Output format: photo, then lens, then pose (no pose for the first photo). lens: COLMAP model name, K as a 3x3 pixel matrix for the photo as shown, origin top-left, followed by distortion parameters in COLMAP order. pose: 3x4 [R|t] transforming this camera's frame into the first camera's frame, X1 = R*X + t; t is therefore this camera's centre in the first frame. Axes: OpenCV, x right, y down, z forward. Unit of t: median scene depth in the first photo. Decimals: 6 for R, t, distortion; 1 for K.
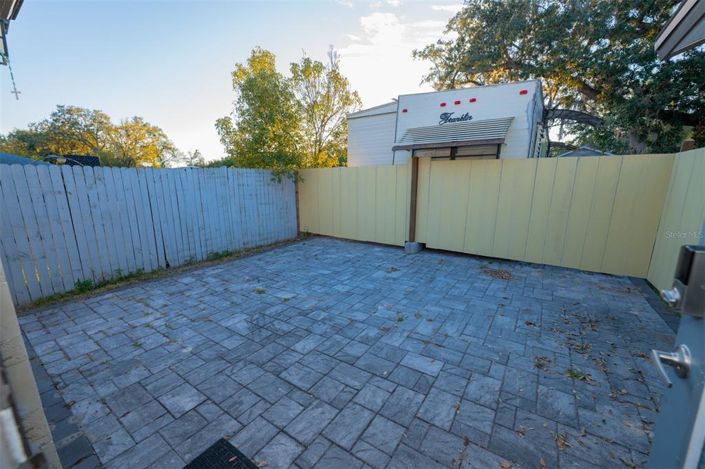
lens RADIAL K [[282.1, 0, 353.9], [0, 282.1, 236.7], [0, 0, 1]] dist [-0.002149, 0.000652]
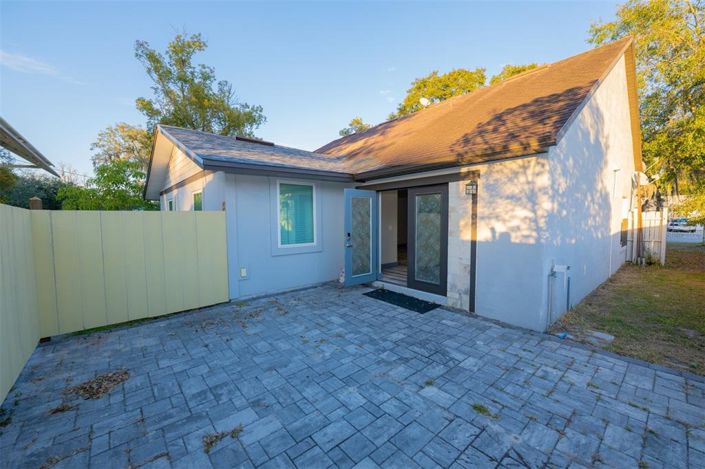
lens RADIAL K [[282.1, 0, 352.3], [0, 282.1, 237.2], [0, 0, 1]] dist [-0.002149, 0.000652]
pose [[-0.966602, 0.003149, 0.256262, -0.276132], [0.069295, 0.965891, 0.249507, -0.437938], [-0.246736, 0.258931, -0.933850, 1.973818]]
